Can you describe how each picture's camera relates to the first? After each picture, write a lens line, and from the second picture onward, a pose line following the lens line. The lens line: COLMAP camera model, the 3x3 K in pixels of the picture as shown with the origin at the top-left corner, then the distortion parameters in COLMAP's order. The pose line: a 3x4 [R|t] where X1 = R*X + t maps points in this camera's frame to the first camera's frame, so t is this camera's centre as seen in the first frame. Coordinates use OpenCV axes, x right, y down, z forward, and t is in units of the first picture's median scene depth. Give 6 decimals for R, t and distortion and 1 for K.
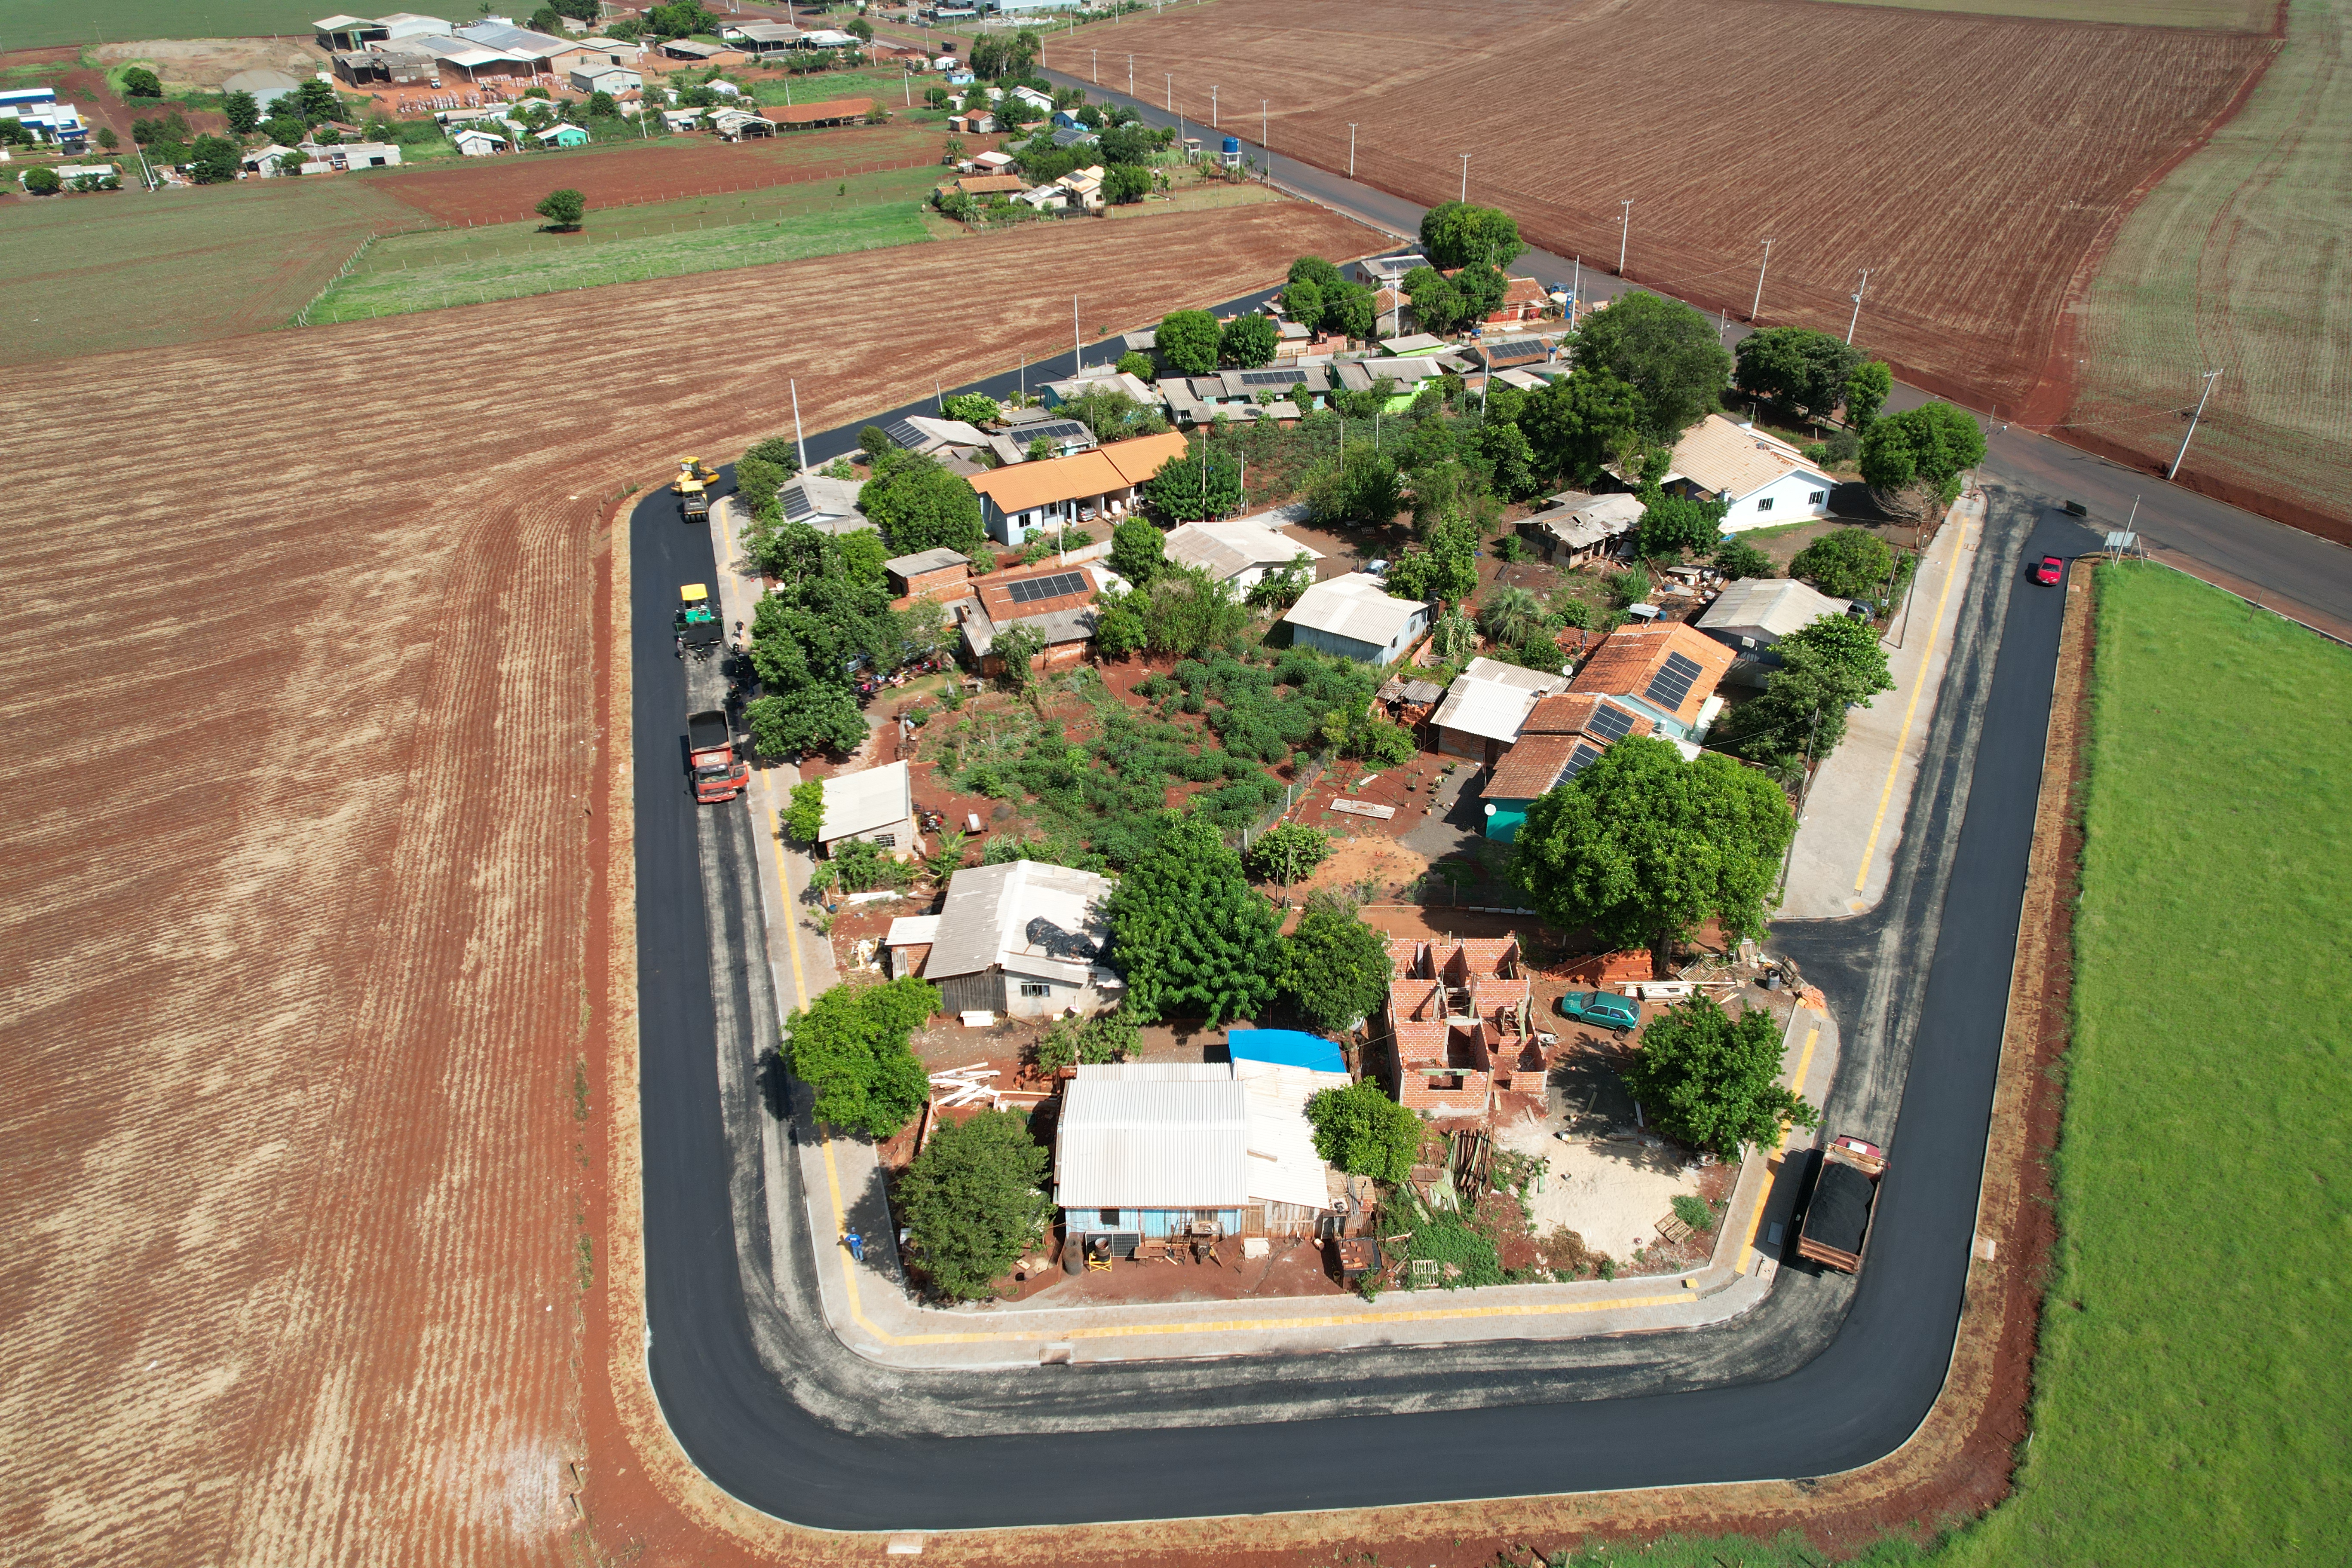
lens RADIAL K [[1498.4, 0, 1176.0], [0, 1498.4, 784.0], [0, 0, 1]] dist [-0.077634, 0.069628]
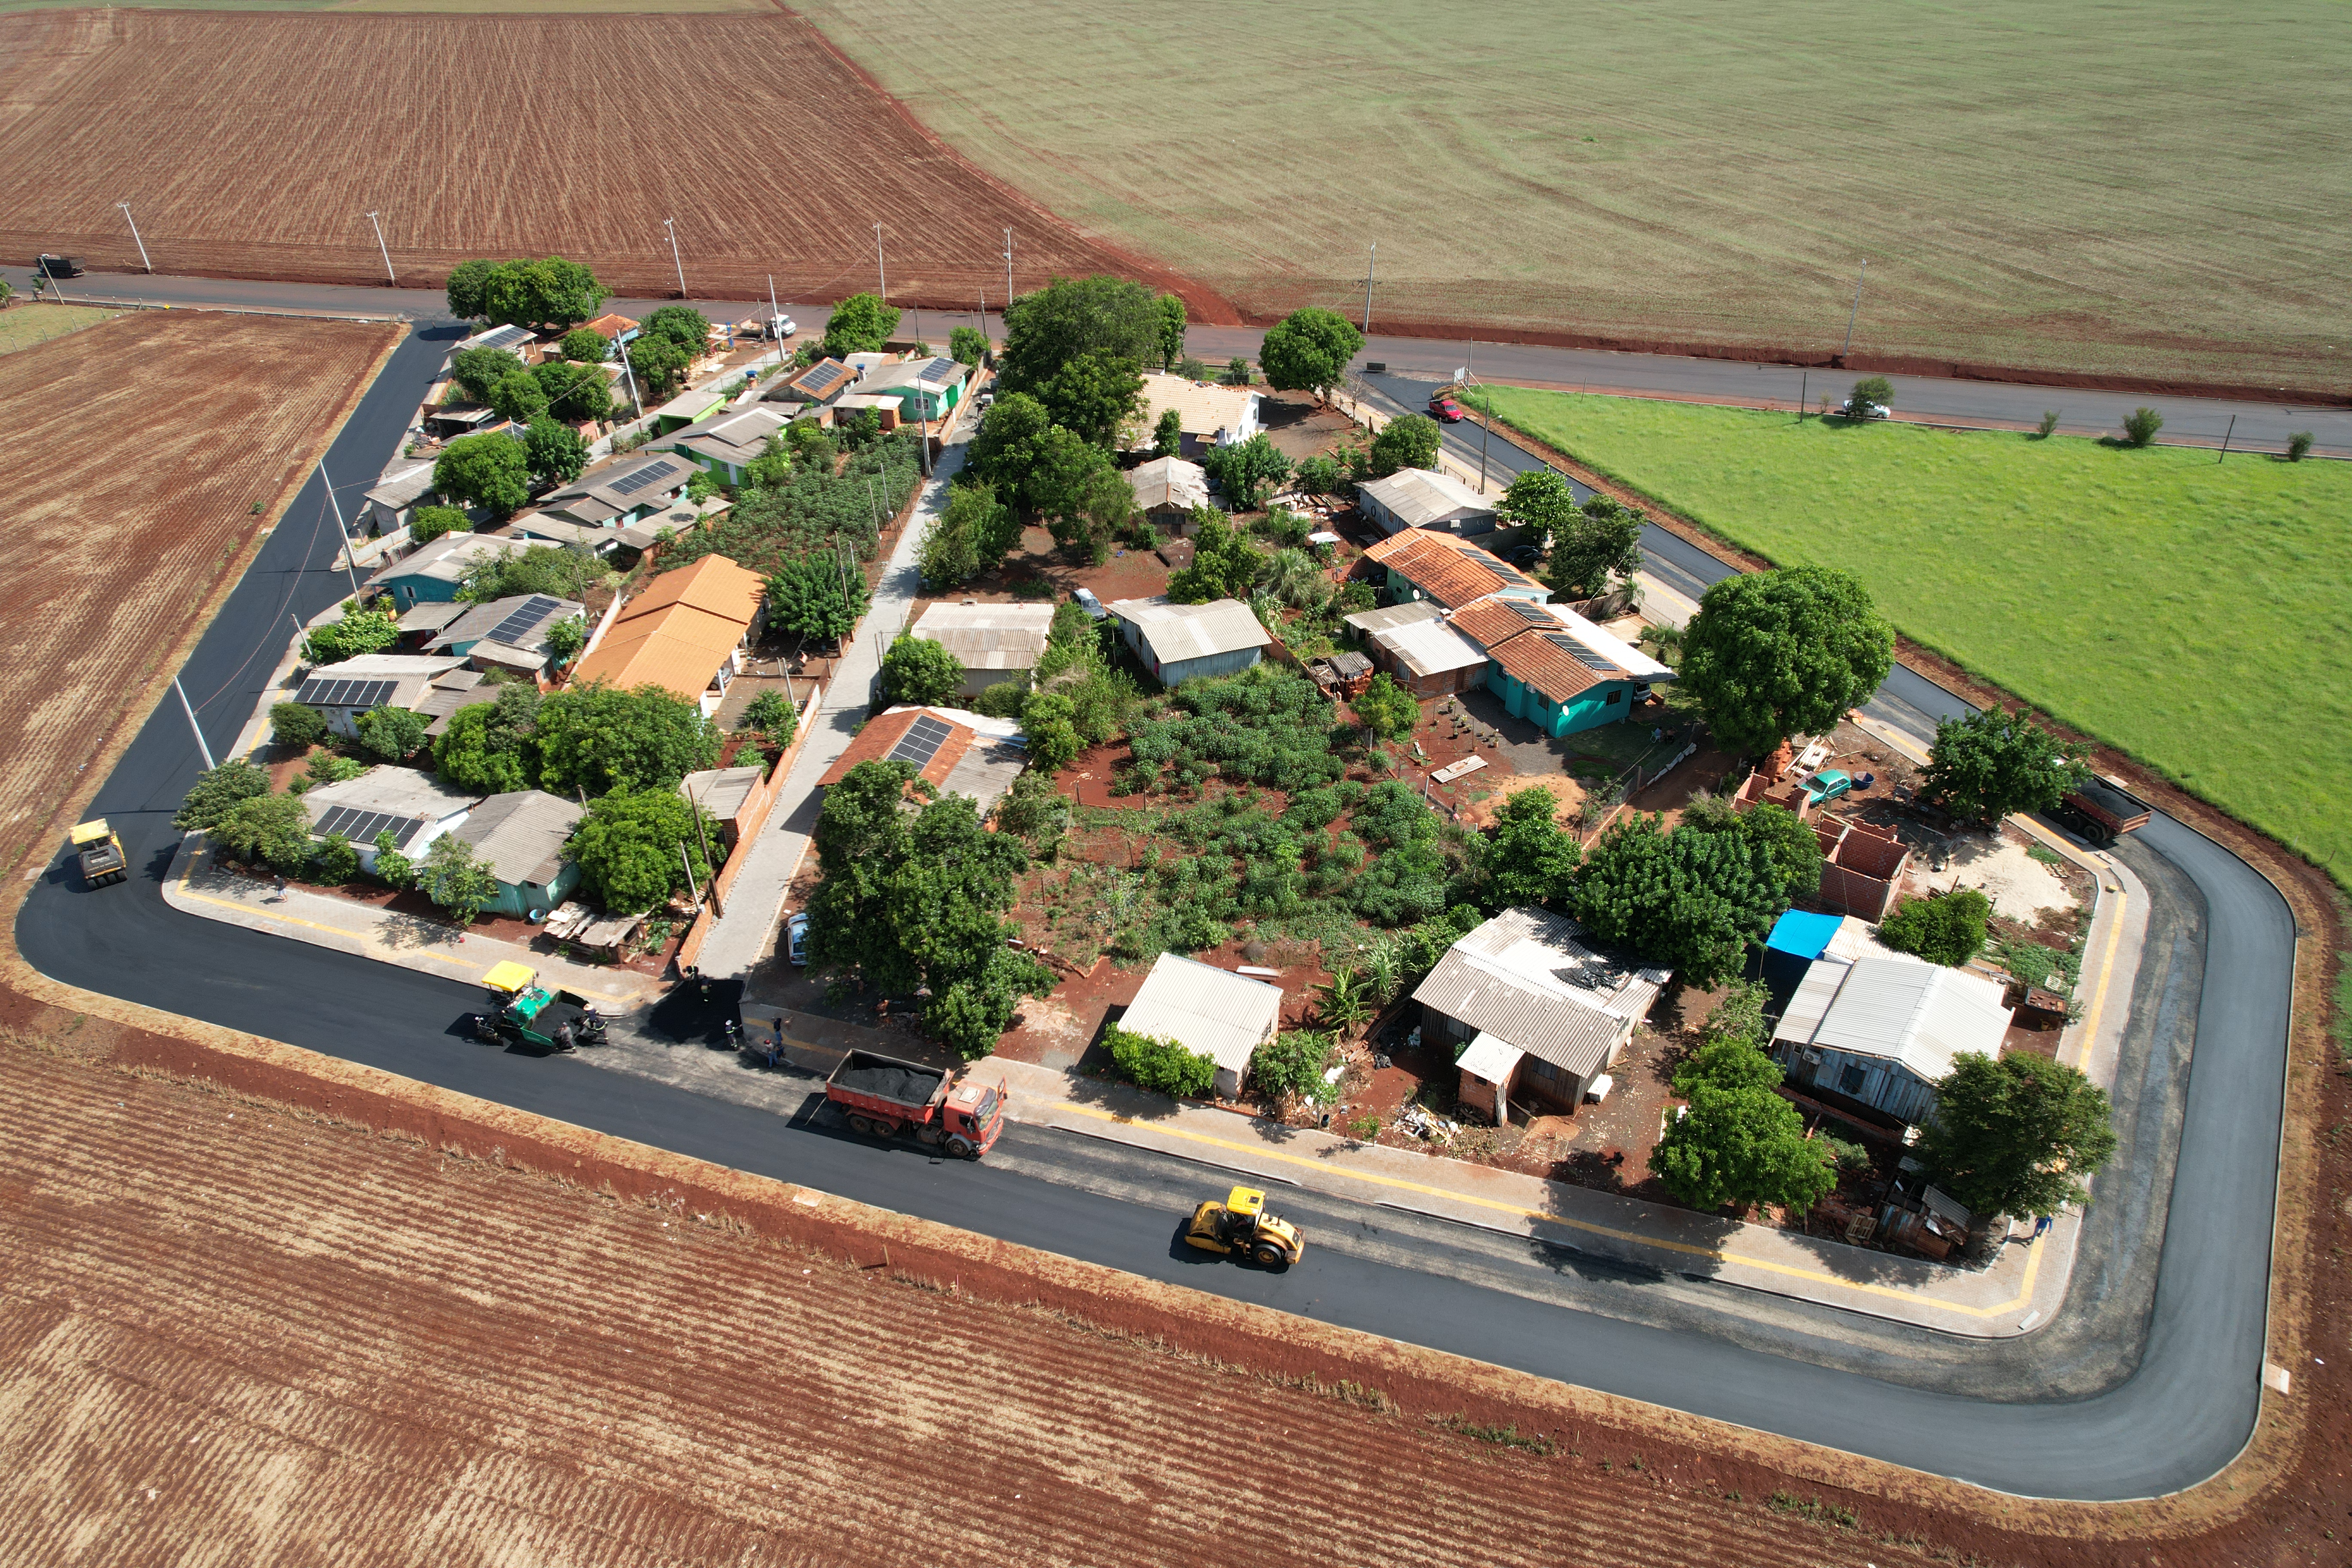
lens RADIAL K [[1498.4, 0, 1176.0], [0, 1498.4, 784.0], [0, 0, 1]] dist [-0.077634, 0.069628]
pose [[0.593074, -0.426951, 0.682624, -0.715493], [0.428216, 0.885235, 0.181635, -0.251212], [-0.681832, 0.184588, 0.707837, 0.404372]]
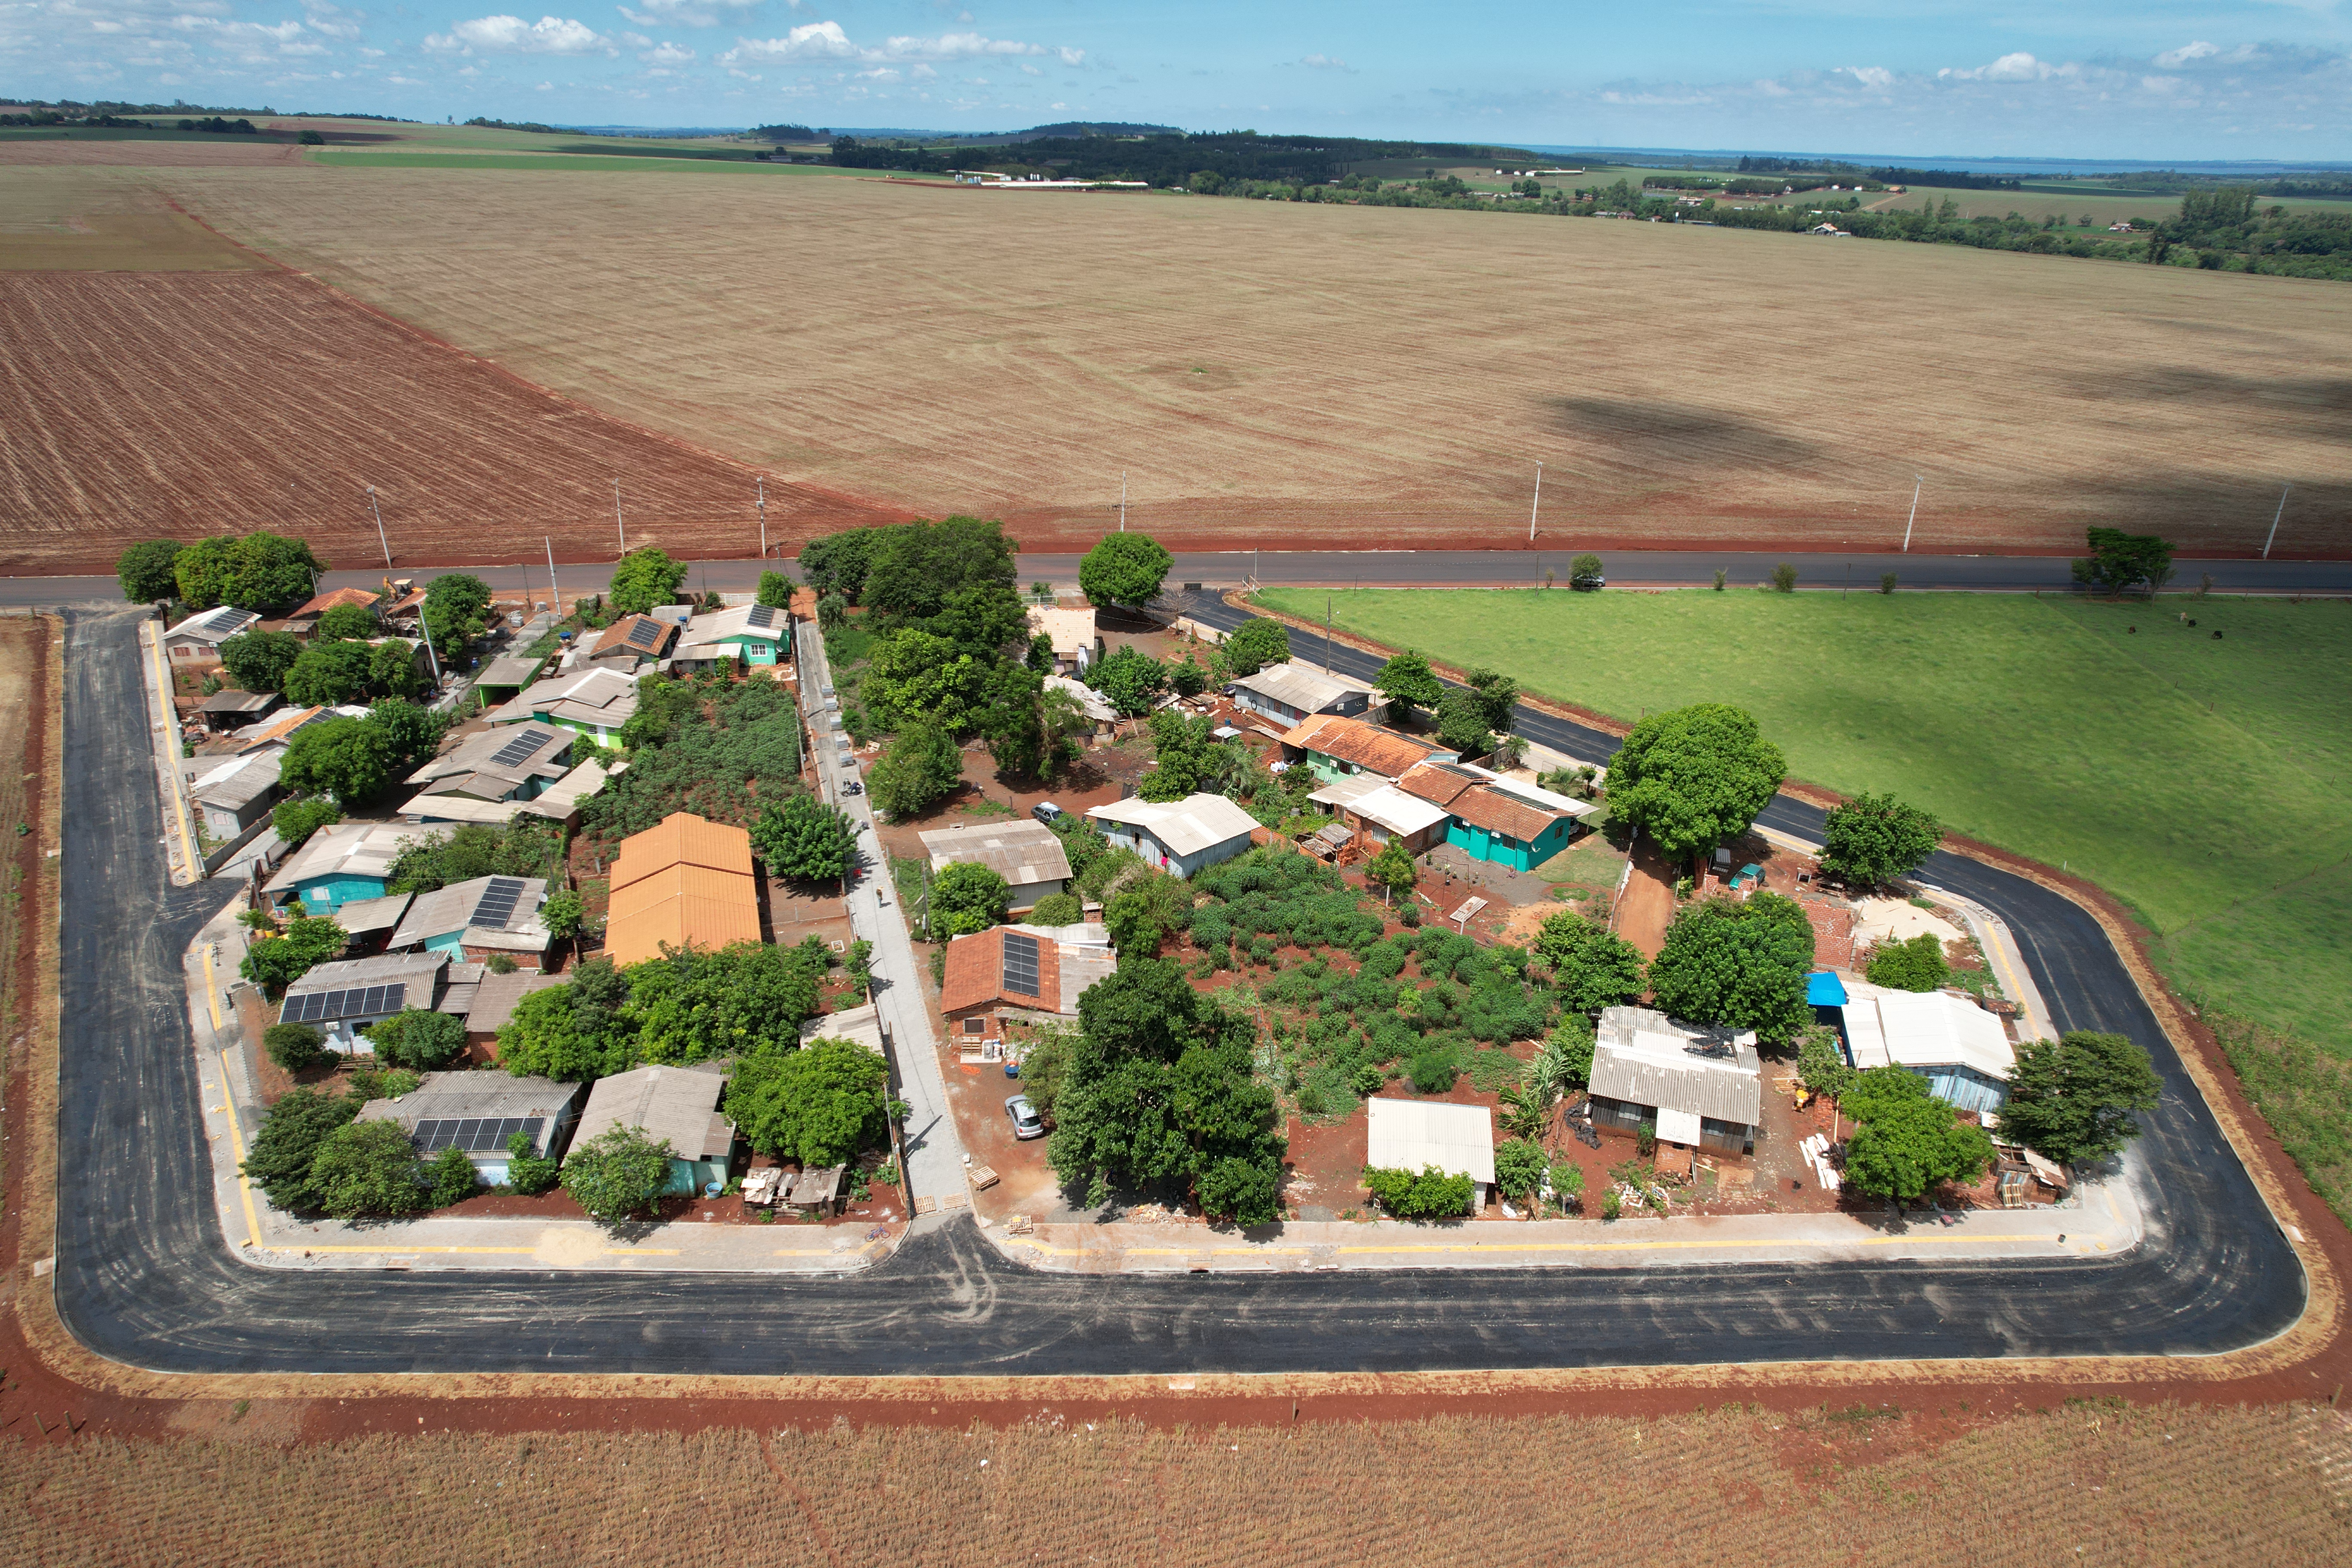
lens RADIAL K [[1498.4, 0, 1176.0], [0, 1498.4, 784.0], [0, 0, 1]] dist [-0.077634, 0.069628]
pose [[0.288228, -0.380537, 0.878701, -0.963943], [0.491643, 0.846268, 0.205224, -0.433544], [-0.821712, 0.372856, 0.431007, 0.647061]]
